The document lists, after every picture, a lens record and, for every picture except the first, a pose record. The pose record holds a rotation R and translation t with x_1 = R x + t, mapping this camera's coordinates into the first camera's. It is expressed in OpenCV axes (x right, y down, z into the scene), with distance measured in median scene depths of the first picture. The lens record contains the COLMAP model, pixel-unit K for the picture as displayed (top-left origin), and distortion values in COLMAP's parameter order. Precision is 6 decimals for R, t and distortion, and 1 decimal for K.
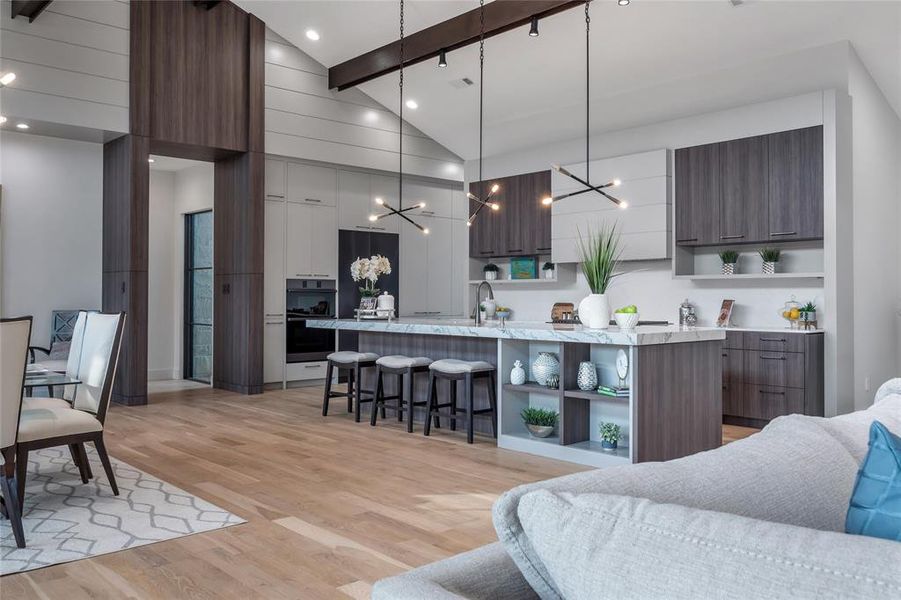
lens RADIAL K [[761.0, 0, 447.5], [0, 761.0, 290.5], [0, 0, 1]] dist [0.015731, -0.008220]
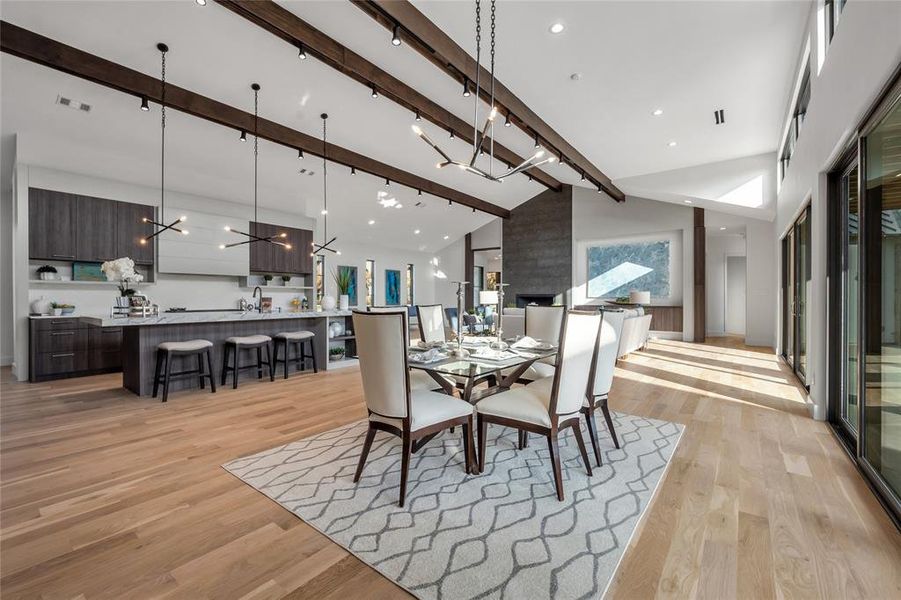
lens RADIAL K [[375.6, 0, 446.8], [0, 375.6, 295.4], [0, 0, 1]] dist [-0.007644, -0.000101]
pose [[-0.180349, 0.001330, 0.983602, -0.782223], [-0.012859, 0.999910, -0.003710, 0.004600], [-0.983519, -0.013318, -0.180316, 0.692948]]
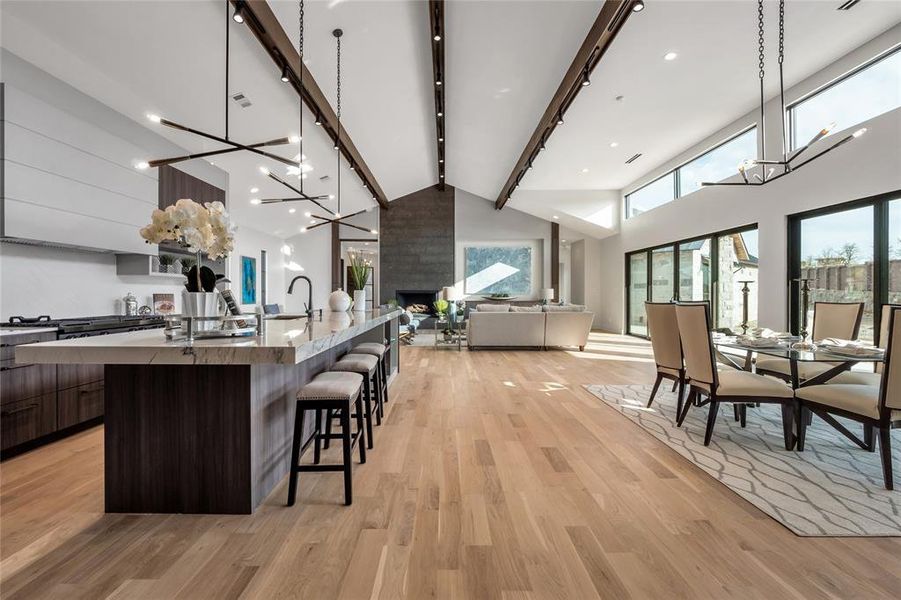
lens RADIAL K [[375.6, 0, 454.5], [0, 375.6, 293.6], [0, 0, 1]] dist [-0.007644, -0.000101]
pose [[-0.742927, -0.004708, 0.669356, -0.402572], [-0.012571, 0.999897, -0.006919, 0.011467], [-0.669255, -0.013555, -0.742909, 1.158904]]
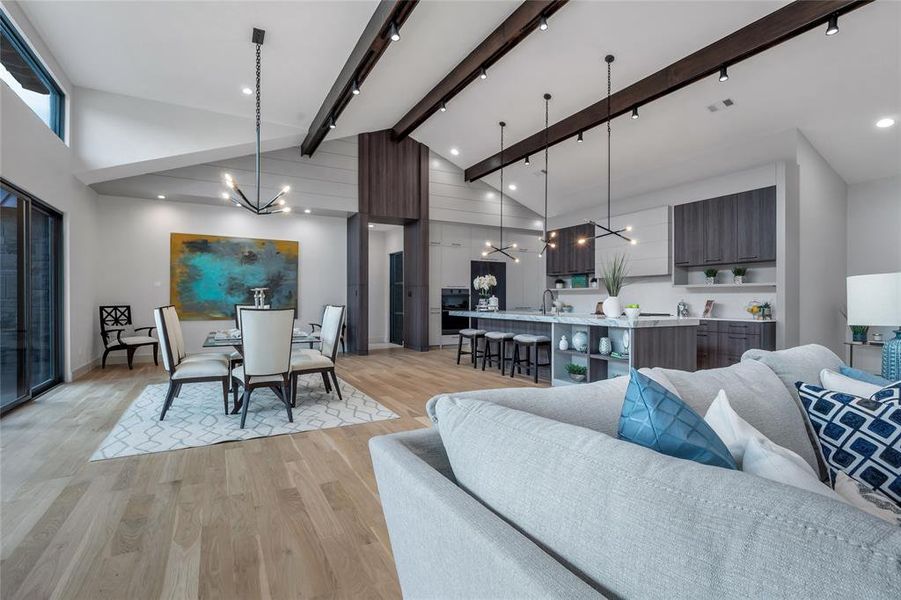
lens RADIAL K [[437.1, 0, 442.5], [0, 437.1, 302.3], [0, 0, 1]] dist [0.015567, 0.001143]
pose [[0.970903, 0.002710, -0.239457, 0.050044], [0.001341, 0.999859, 0.016750, 0.000389], [0.239469, -0.016584, 0.970762, -0.010653]]
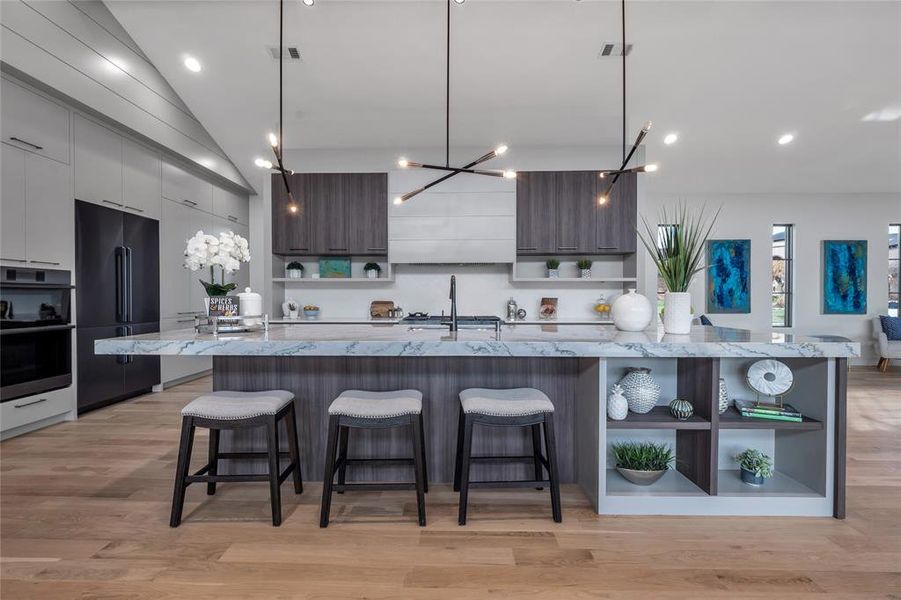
lens RADIAL K [[375.6, 0, 444.5], [0, 375.6, 306.3], [0, 0, 1]] dist [-0.007644, -0.000101]
pose [[0.688910, -0.021887, 0.724516, -0.215467], [-0.006107, 0.999333, 0.035996, 0.005227], [-0.724821, -0.029223, 0.688317, 0.697530]]
